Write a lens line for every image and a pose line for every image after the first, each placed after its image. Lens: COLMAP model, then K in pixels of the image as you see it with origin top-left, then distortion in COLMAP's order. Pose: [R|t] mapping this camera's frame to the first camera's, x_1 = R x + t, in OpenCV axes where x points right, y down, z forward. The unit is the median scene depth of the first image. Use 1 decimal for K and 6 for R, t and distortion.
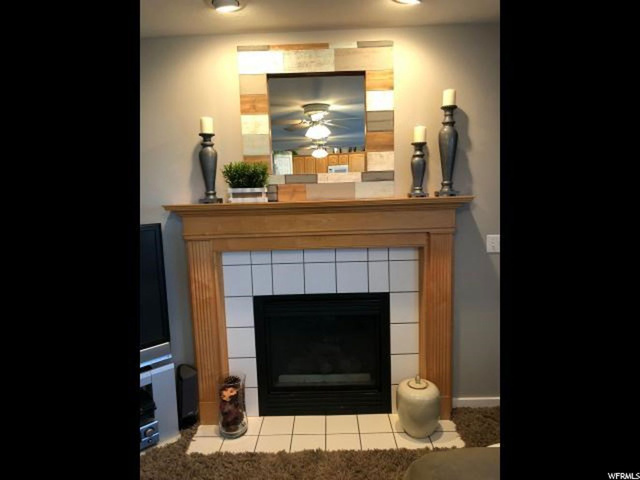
lens RADIAL K [[392.9, 0, 320.0], [0, 392.9, 240.0], [0, 0, 1]] dist [0.005410, -0.000955]
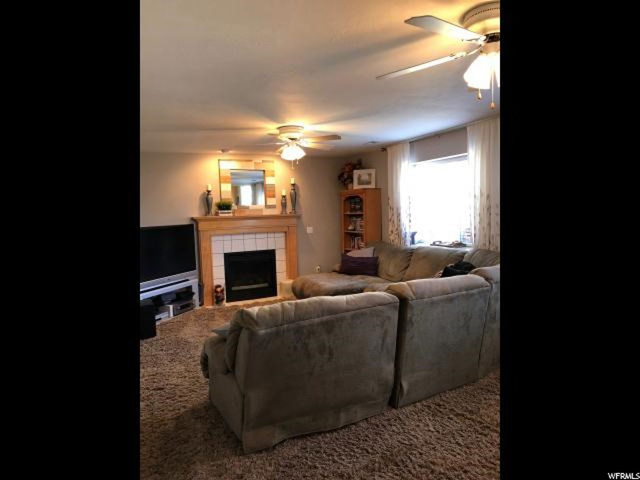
lens RADIAL K [[392.9, 0, 320.0], [0, 392.9, 240.0], [0, 0, 1]] dist [0.005410, -0.000955]
pose [[0.900544, -0.027523, 0.433892, -0.749475], [0.056205, 0.996990, -0.053411, 0.241941], [-0.431116, 0.072485, 0.899380, -1.643291]]
